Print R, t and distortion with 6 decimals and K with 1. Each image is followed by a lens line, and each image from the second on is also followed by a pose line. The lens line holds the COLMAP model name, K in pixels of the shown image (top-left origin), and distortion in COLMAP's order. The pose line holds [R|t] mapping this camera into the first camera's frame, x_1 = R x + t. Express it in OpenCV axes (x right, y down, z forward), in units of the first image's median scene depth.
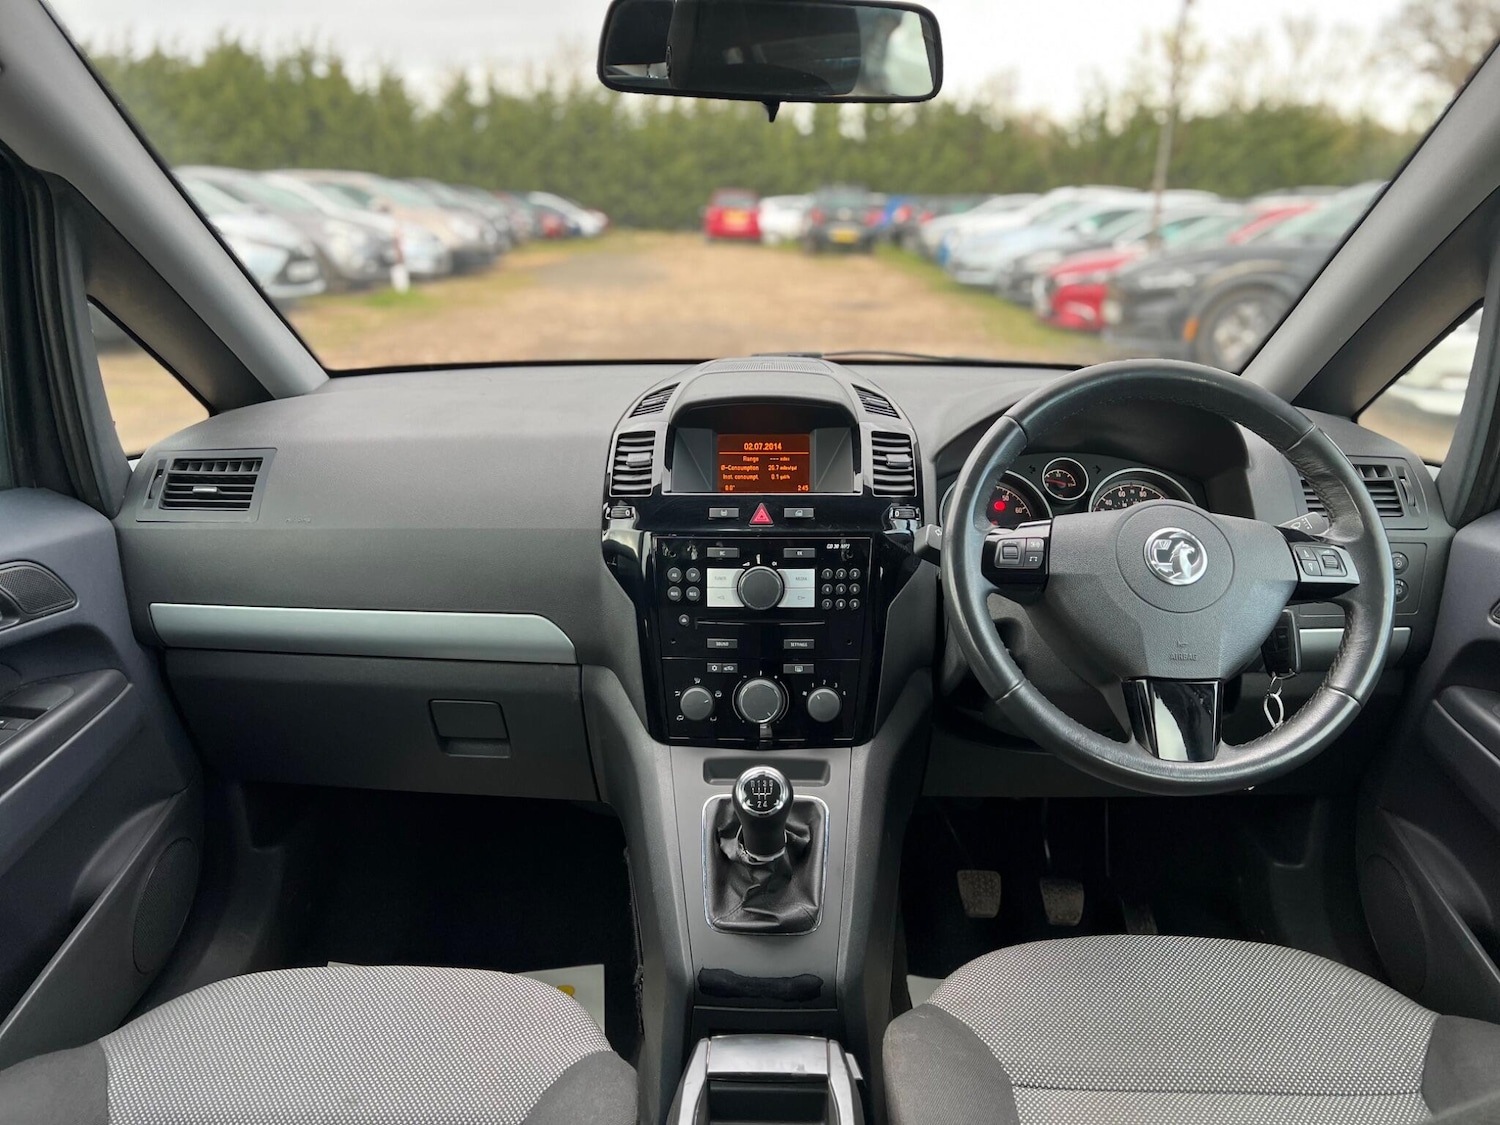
lens RADIAL K [[1139.9, 0, 733.5], [0, 1139.9, 559.0], [0, 0, 1]] dist [0.048233, -0.056907]
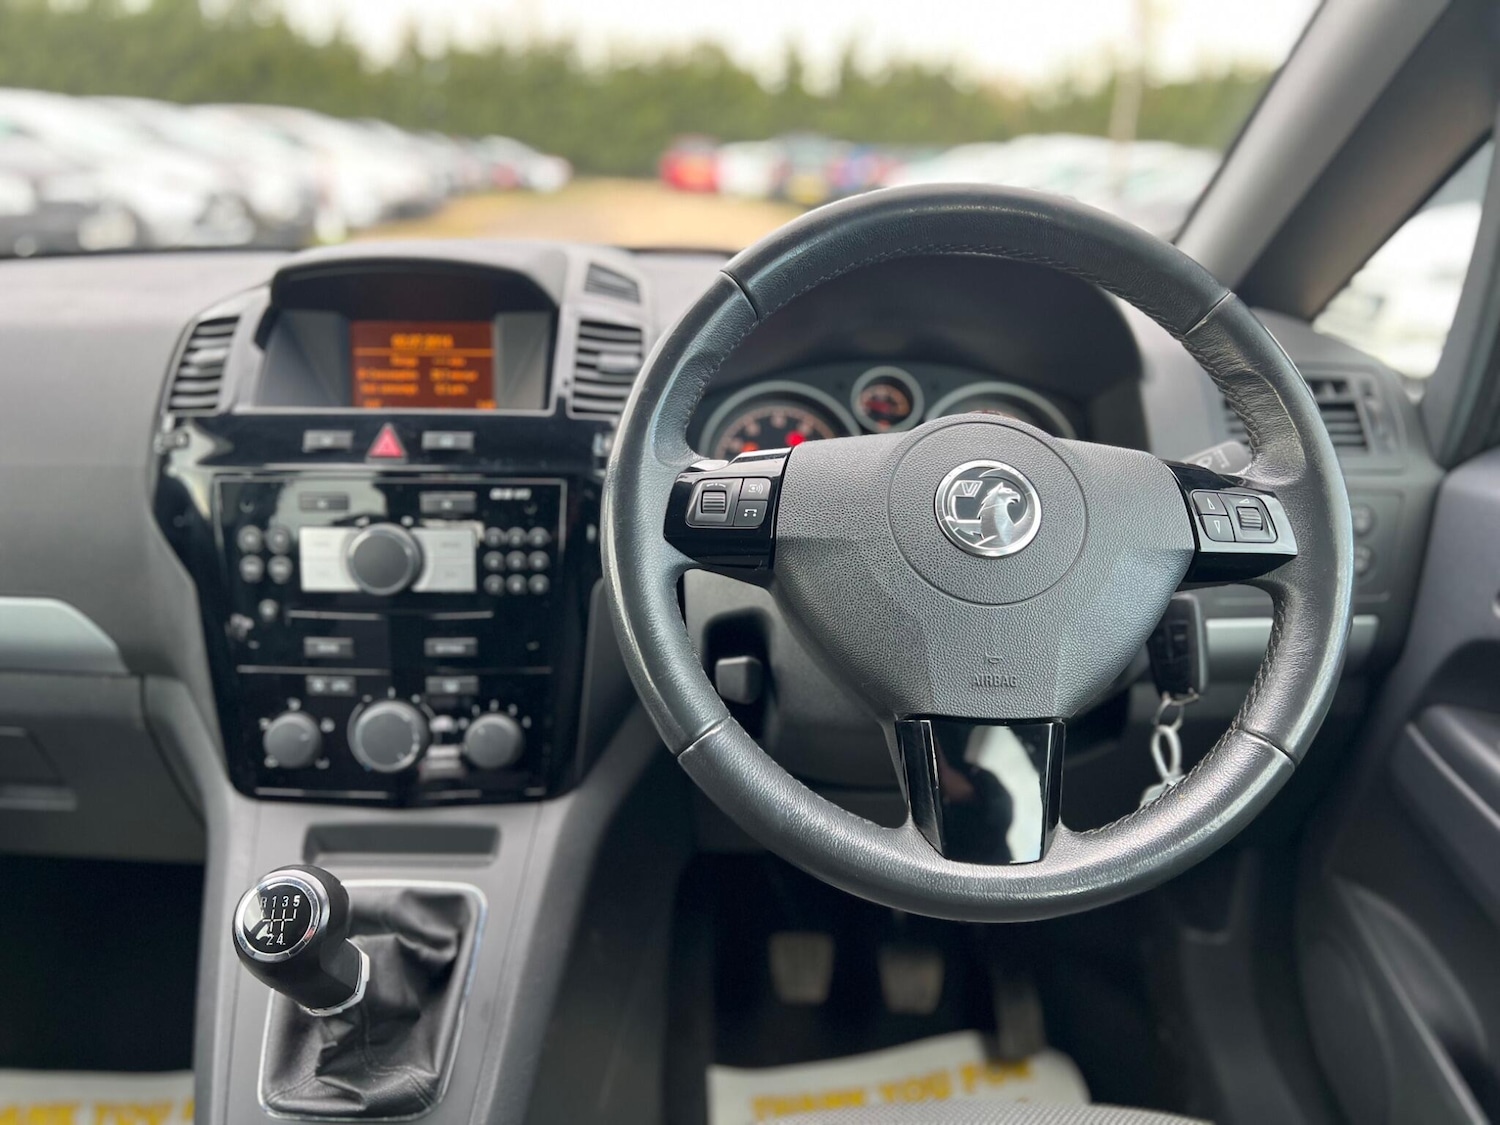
lens RADIAL K [[1139.9, 0, 751.6], [0, 1139.9, 560.5], [0, 0, 1]] dist [0.048233, -0.056907]
pose [[0.999270, 0.001419, 0.038168, 0.200987], [-0.002618, 0.999504, 0.031378, 0.005559], [-0.038104, -0.031455, 0.998779, 0.350035]]
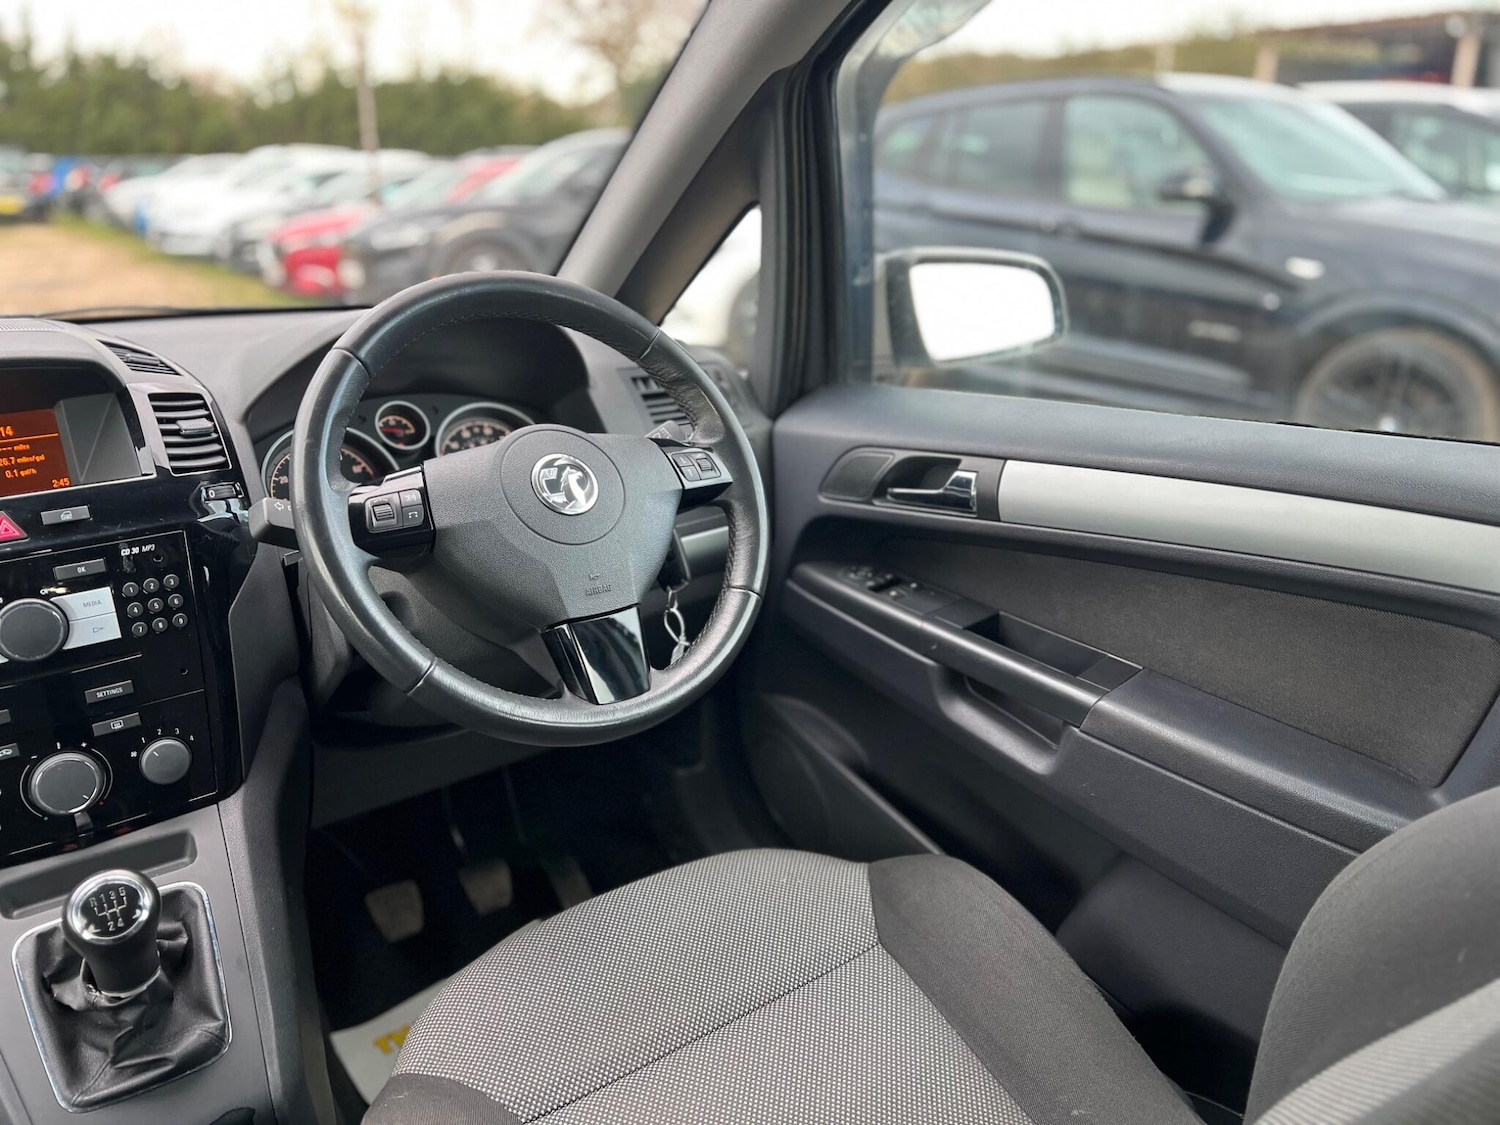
lens RADIAL K [[1139.9, 0, 759.8], [0, 1139.9, 563.1], [0, 0, 1]] dist [0.048233, -0.056907]
pose [[0.793983, -0.204291, 0.572587, -0.017297], [0.186355, 0.978293, 0.090631, 0.004759], [-0.578673, 0.034745, 0.814819, 0.150381]]
